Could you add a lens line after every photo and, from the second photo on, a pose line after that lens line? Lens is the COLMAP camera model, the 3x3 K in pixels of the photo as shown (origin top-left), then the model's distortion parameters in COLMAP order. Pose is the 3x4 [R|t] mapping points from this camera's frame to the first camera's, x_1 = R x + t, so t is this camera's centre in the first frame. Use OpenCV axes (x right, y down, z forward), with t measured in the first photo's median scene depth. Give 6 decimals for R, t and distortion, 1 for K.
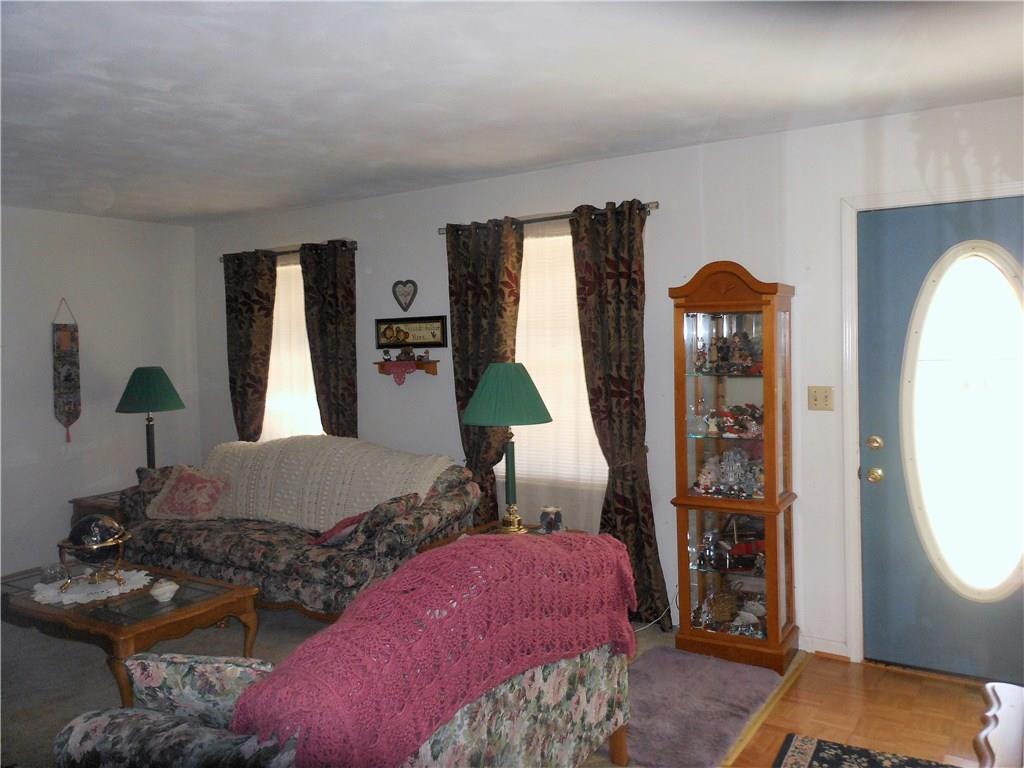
lens RADIAL K [[815.0, 0, 510.3], [0, 815.0, 386.3], [0, 0, 1]] dist [0.012228, -0.021960]
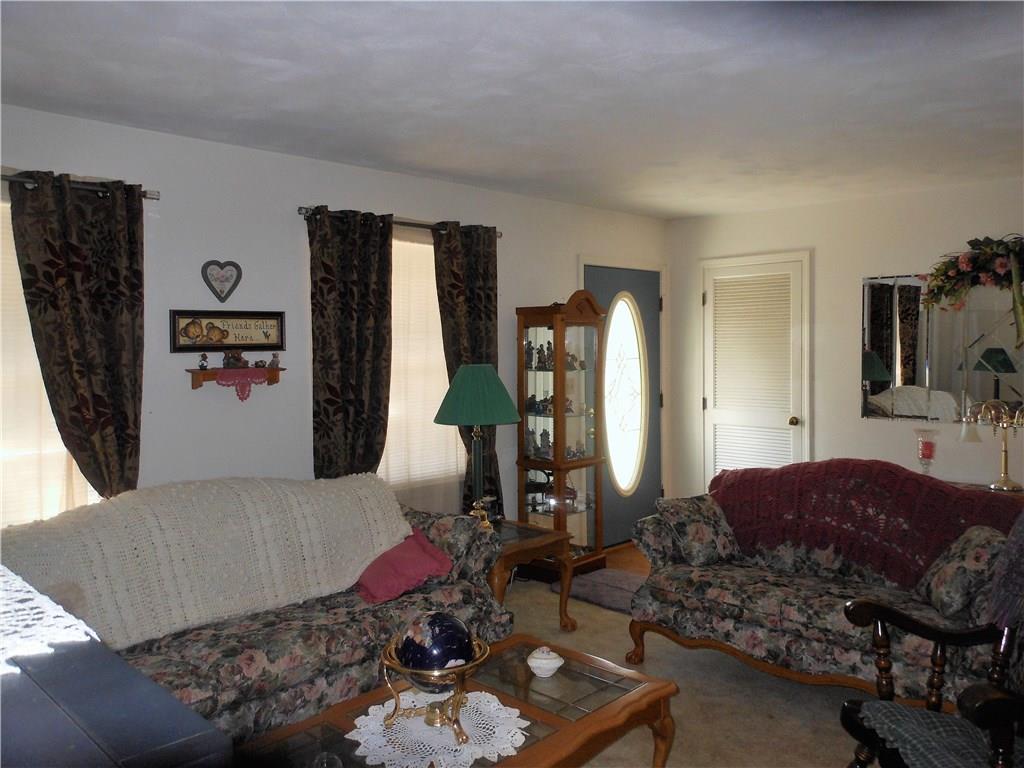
lens RADIAL K [[815.0, 0, 509.6], [0, 815.0, 378.9], [0, 0, 1]] dist [0.012228, -0.021960]
pose [[0.191328, -0.023909, 0.981235, -0.825601], [0.058543, 0.998201, 0.012908, -0.016492], [-0.979779, 0.054975, 0.192384, 0.614390]]
